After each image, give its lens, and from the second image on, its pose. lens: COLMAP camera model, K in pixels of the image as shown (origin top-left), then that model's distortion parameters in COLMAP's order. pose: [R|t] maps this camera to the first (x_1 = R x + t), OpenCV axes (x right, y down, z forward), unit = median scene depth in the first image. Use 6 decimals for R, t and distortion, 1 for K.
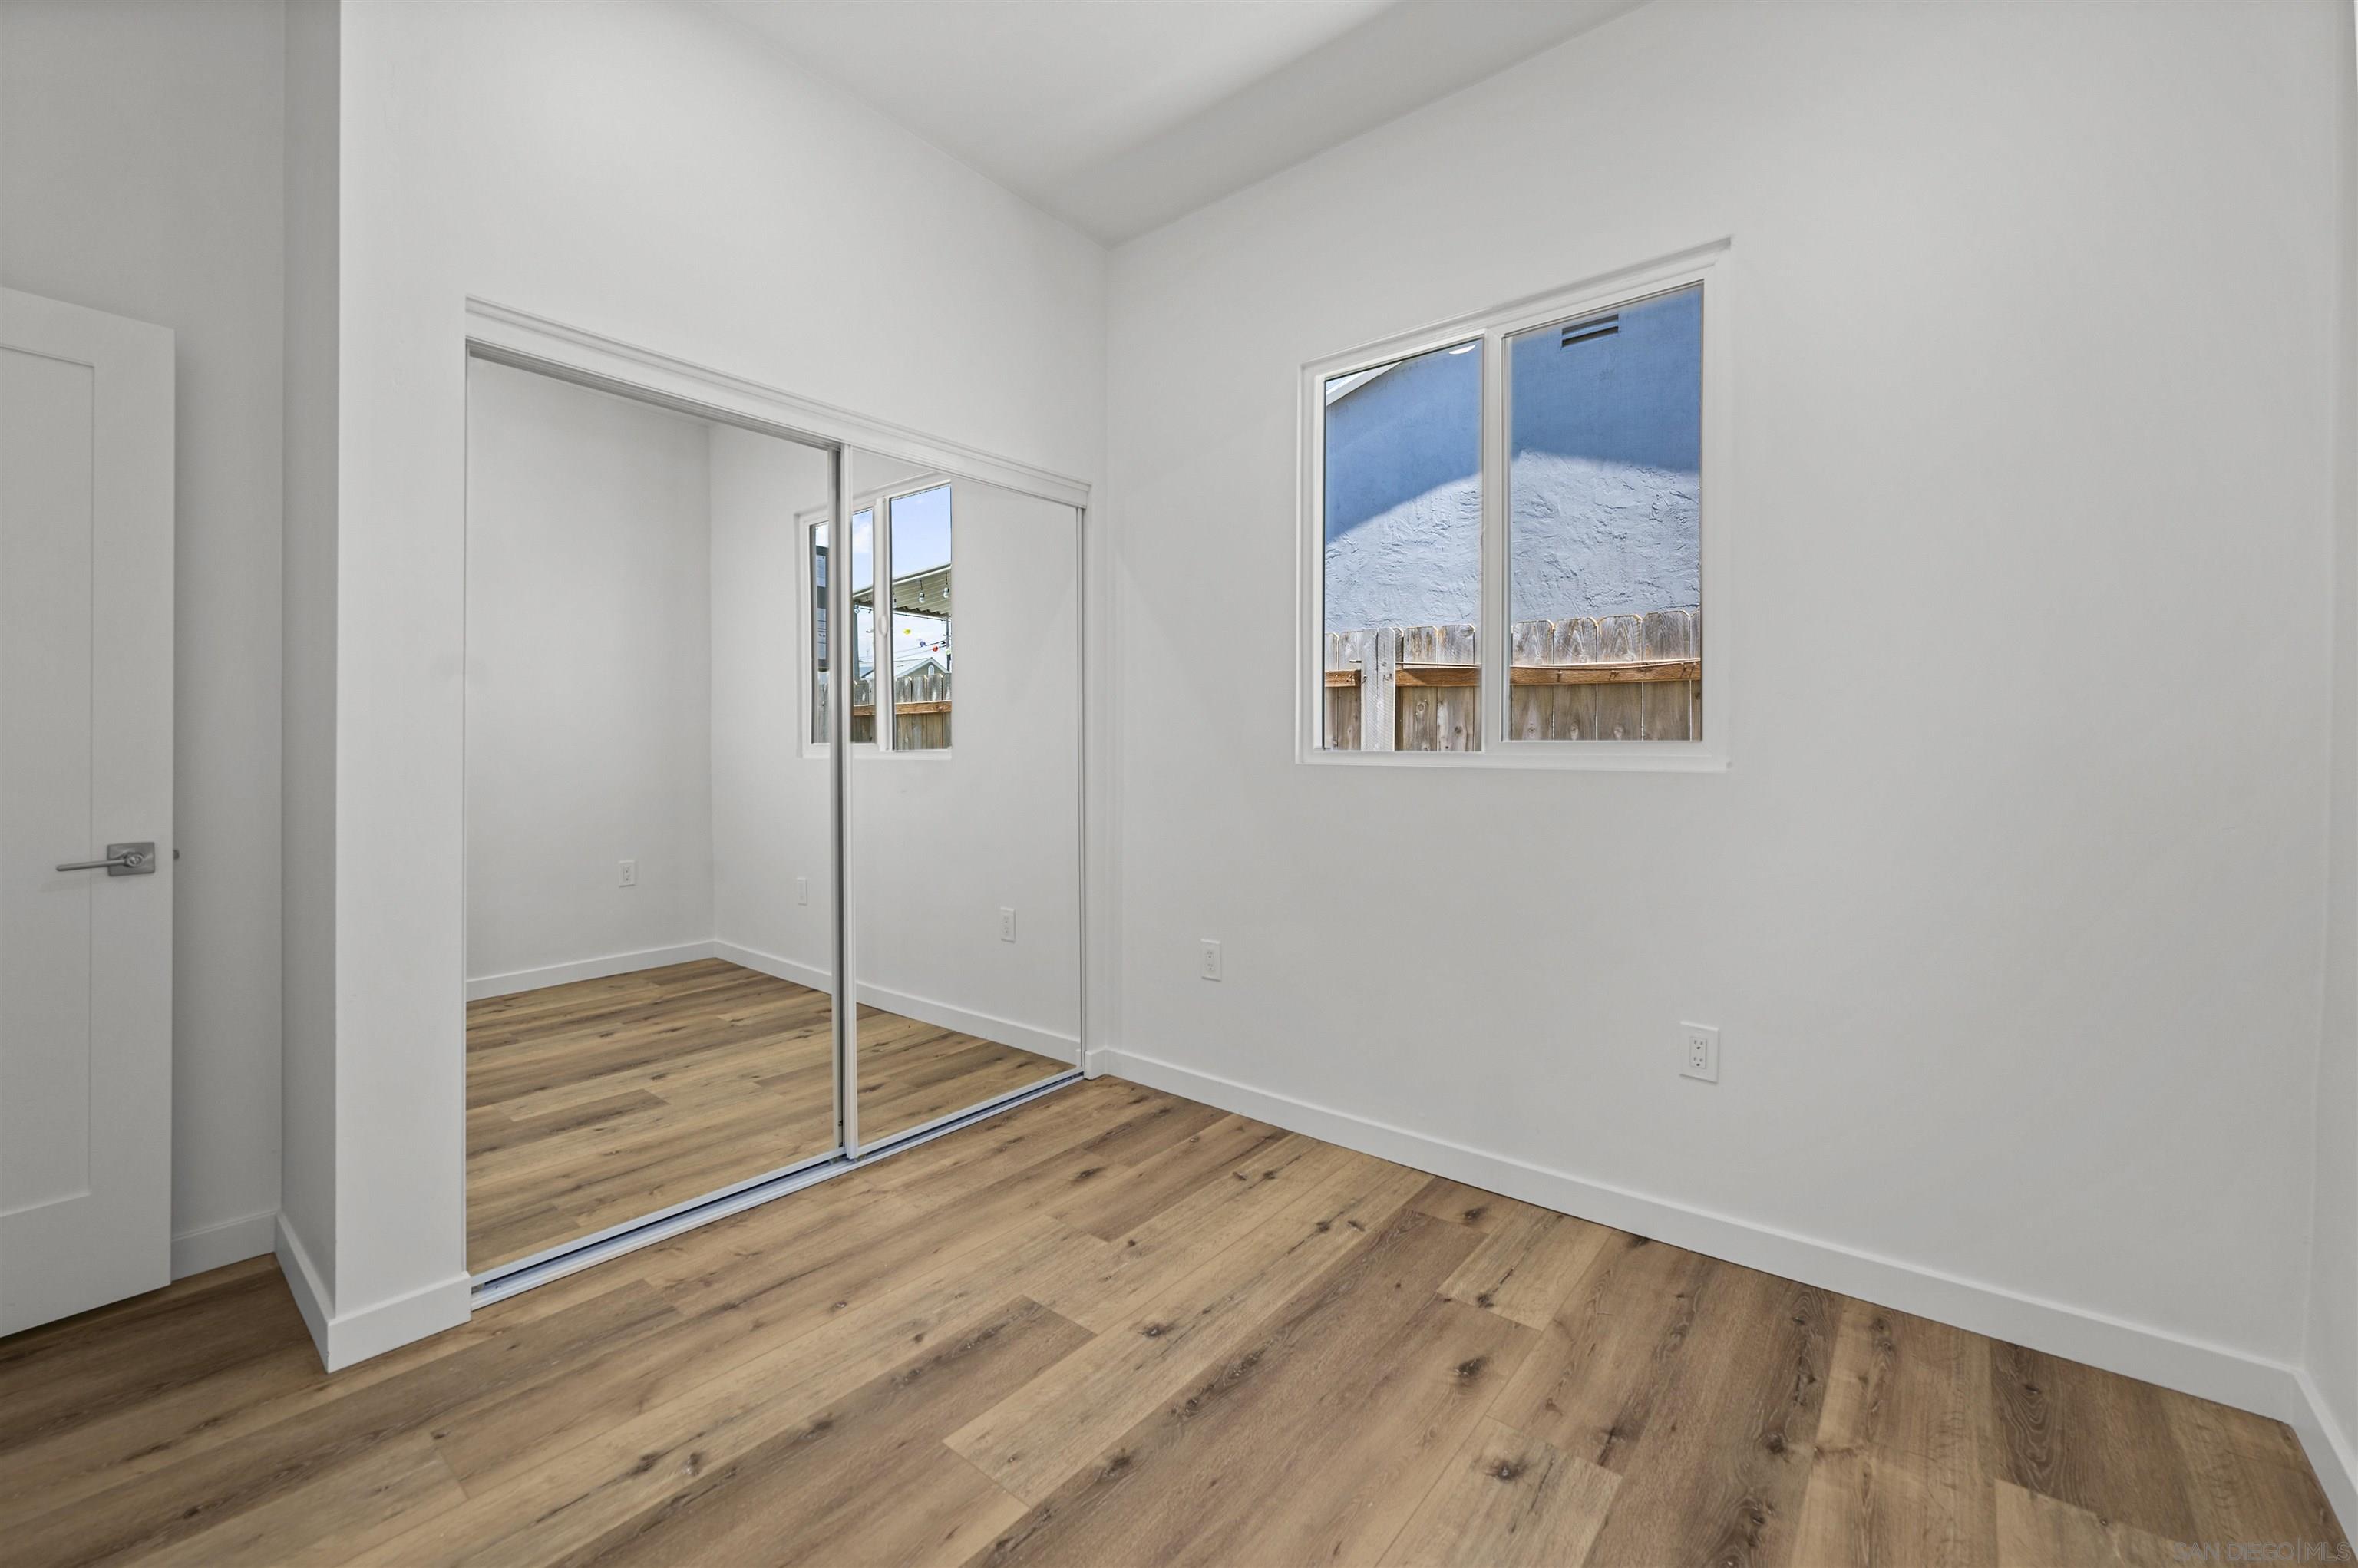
lens RADIAL K [[947.2, 0, 1190.1], [0, 947.2, 773.6], [0, 0, 1]] dist [-0.001097, 0.000313]
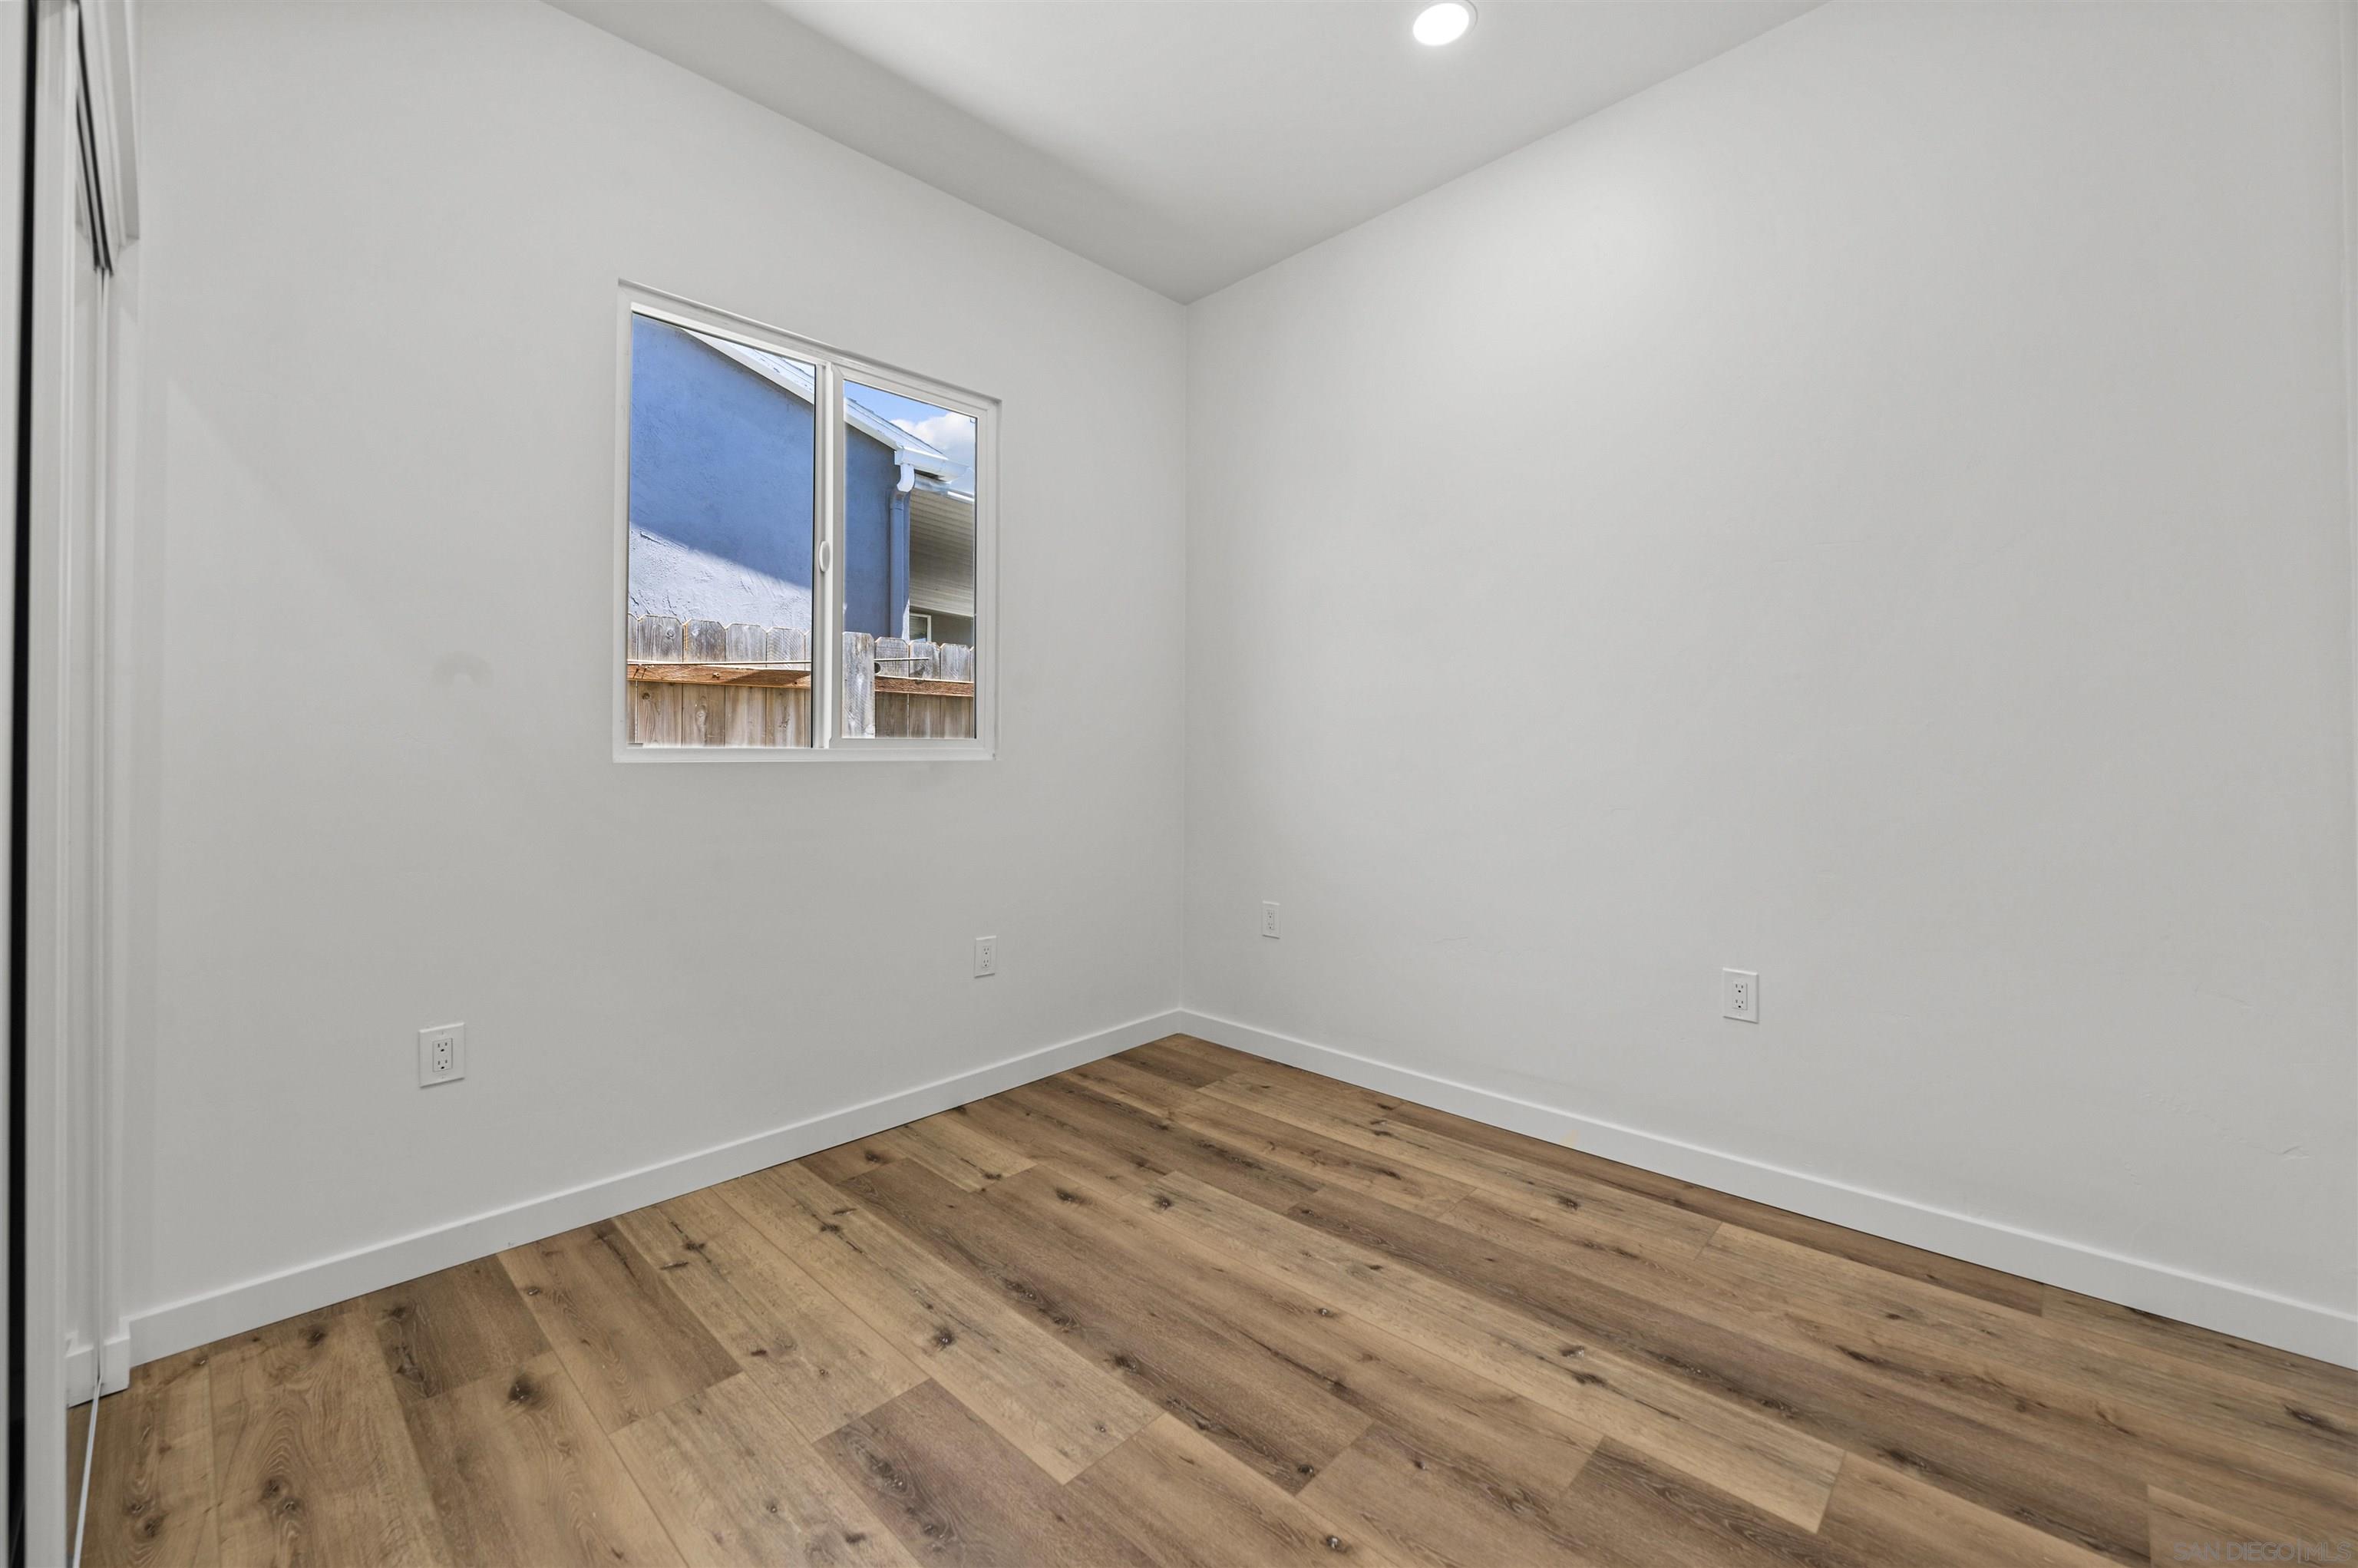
lens RADIAL K [[947.2, 0, 1165.8], [0, 947.2, 771.4], [0, 0, 1]] dist [-0.001097, 0.000313]
pose [[0.098998, -0.026899, 0.994724, -0.927095], [0.033106, 0.999170, 0.023724, -0.011079], [-0.994537, 0.030582, 0.099806, 0.629003]]
